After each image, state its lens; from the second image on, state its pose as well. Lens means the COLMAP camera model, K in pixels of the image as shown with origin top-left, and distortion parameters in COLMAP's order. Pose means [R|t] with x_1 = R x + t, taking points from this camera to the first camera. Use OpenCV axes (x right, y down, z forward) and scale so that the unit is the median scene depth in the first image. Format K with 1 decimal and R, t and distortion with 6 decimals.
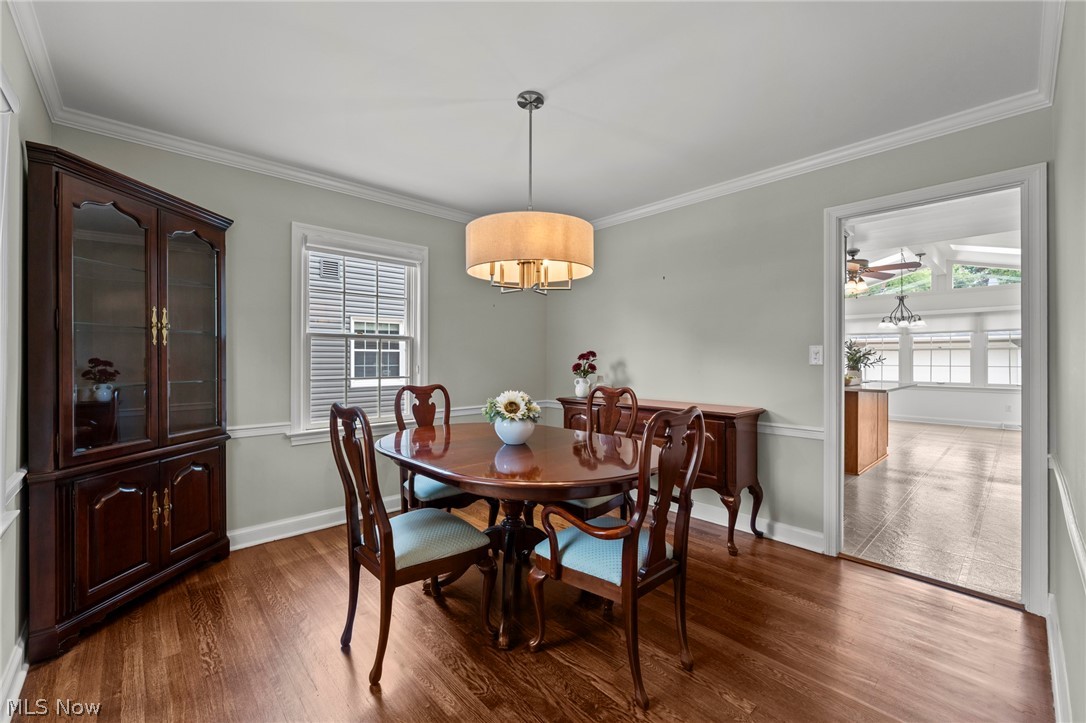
lens RADIAL K [[474.0, 0, 552.7], [0, 474.0, 360.0], [0, 0, 1]] dist [-0.001526, 0.000518]
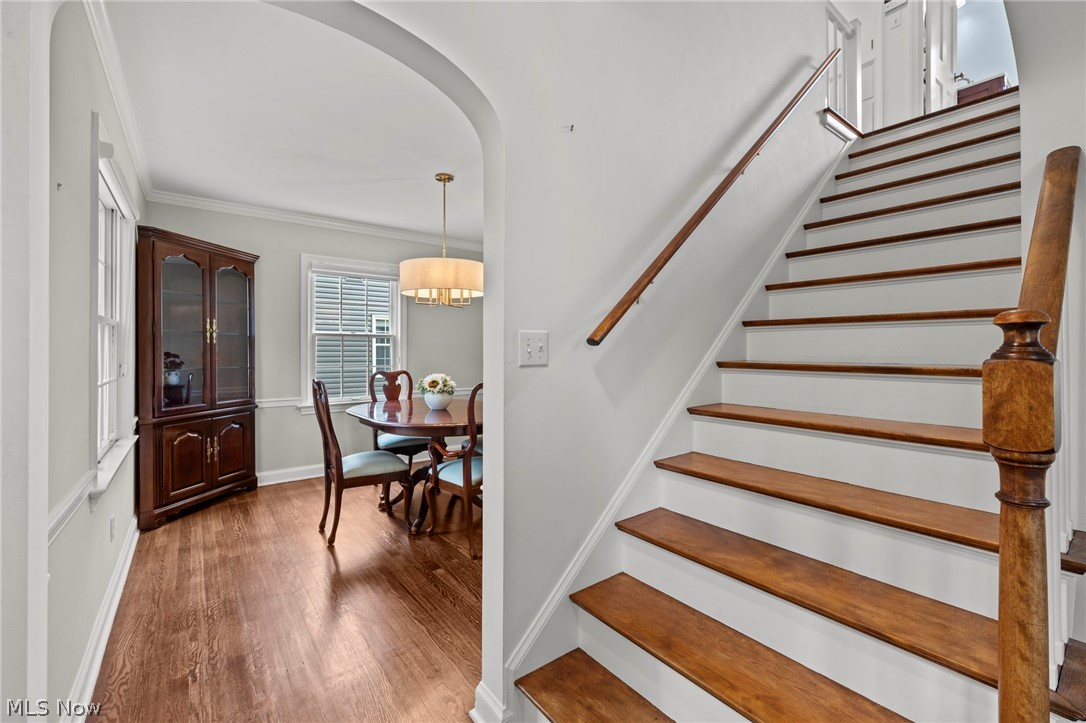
lens RADIAL K [[474.0, 0, 542.2], [0, 474.0, 353.1], [0, 0, 1]] dist [-0.001526, 0.000518]
pose [[0.996048, -0.002931, -0.088774, 0.372732], [0.002918, 0.999996, -0.000277, 0.003827], [0.088774, 0.000017, 0.996052, -0.432625]]
